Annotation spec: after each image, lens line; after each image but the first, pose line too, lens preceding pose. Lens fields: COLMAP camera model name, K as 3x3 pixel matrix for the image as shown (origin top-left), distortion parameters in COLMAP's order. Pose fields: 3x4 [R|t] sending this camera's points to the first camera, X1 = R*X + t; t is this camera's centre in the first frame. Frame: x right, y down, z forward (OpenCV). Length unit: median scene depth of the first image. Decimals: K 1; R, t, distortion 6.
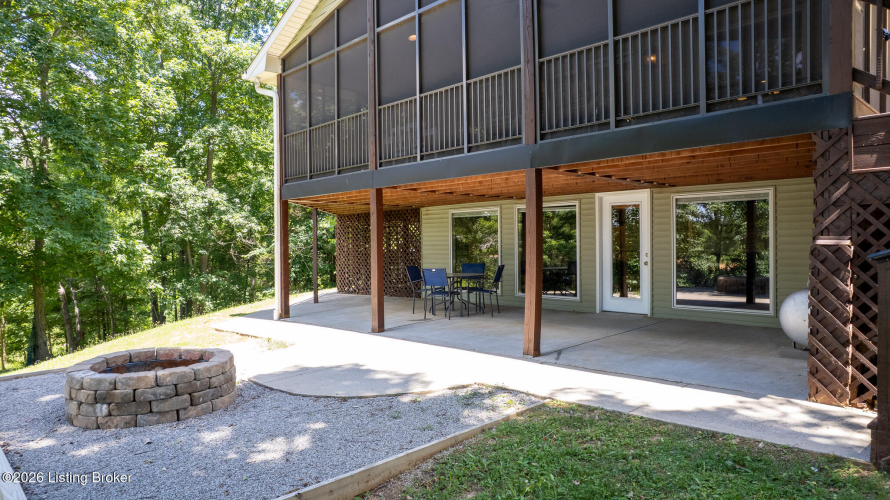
lens RADIAL K [[571.1, 0, 445.0], [0, 571.1, 250.0], [0, 0, 1]] dist [0.002344, 0.000758]
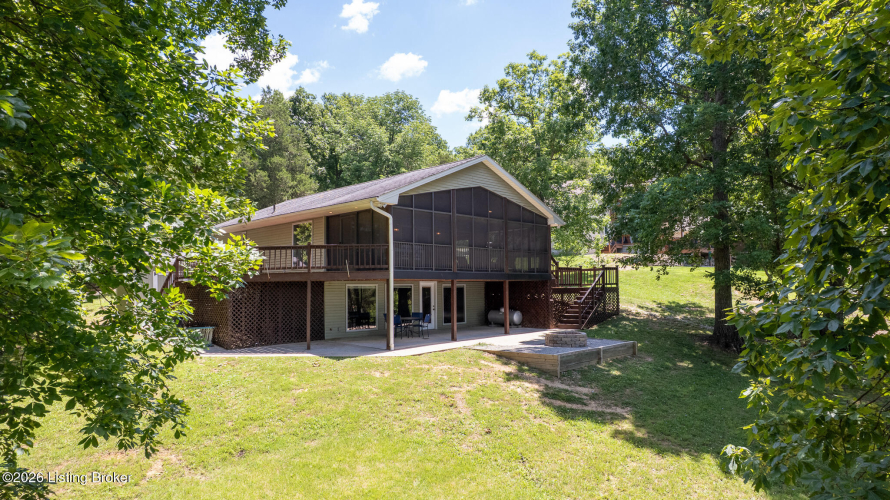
lens RADIAL K [[559.9, 0, 445.0], [0, 559.9, 250.0], [0, 0, 1]] dist [-0.038373, 0.000949]
pose [[-0.021178, 0.084439, 0.996204, -2.423604], [0.024304, 0.996176, -0.083920, -0.033161], [-0.999480, 0.022434, -0.023149, 1.077722]]
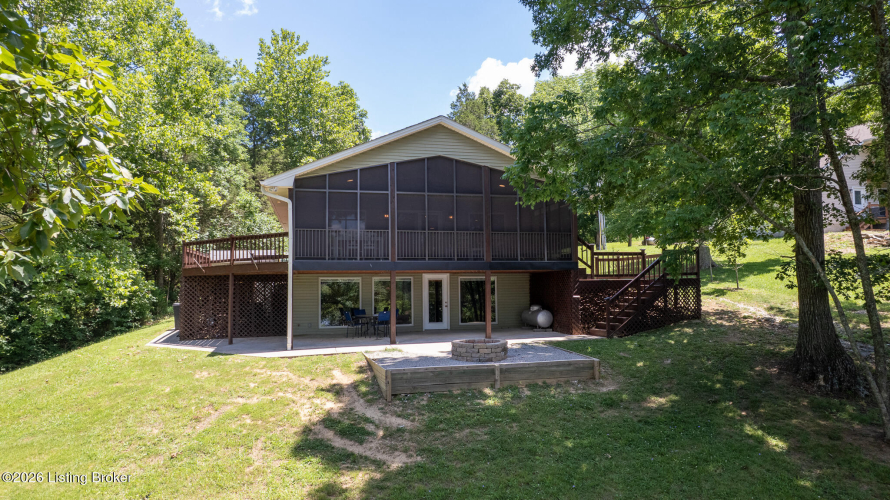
lens RADIAL K [[559.9, 0, 445.0], [0, 559.9, 250.0], [0, 0, 1]] dist [-0.038373, 0.000949]
pose [[0.500179, 0.067461, 0.863290, -1.699428], [0.015367, 0.996112, -0.086744, -0.006022], [-0.865786, 0.056653, 0.497197, -0.116976]]
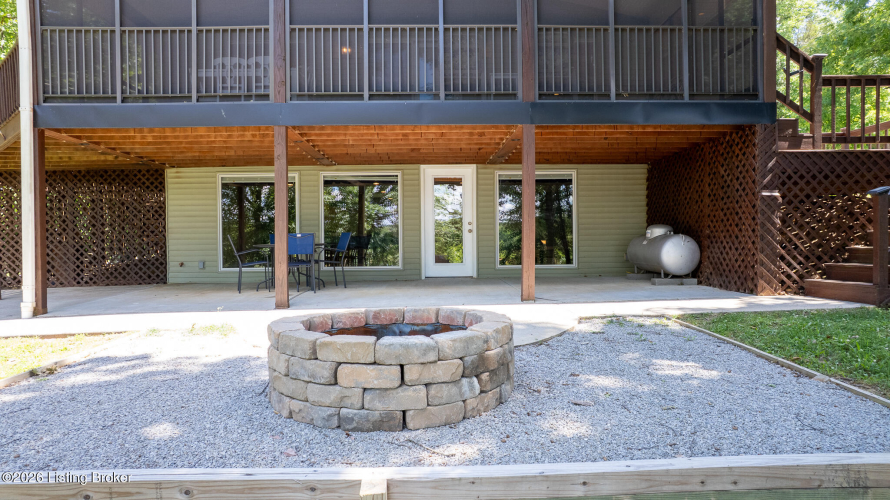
lens RADIAL K [[559.9, 0, 445.0], [0, 559.9, 250.0], [0, 0, 1]] dist [-0.038373, 0.000949]
pose [[0.674072, -0.005980, 0.738641, -0.541338], [0.011296, 0.999934, -0.002213, 0.068379], [-0.738579, 0.009835, 0.674095, 0.314068]]
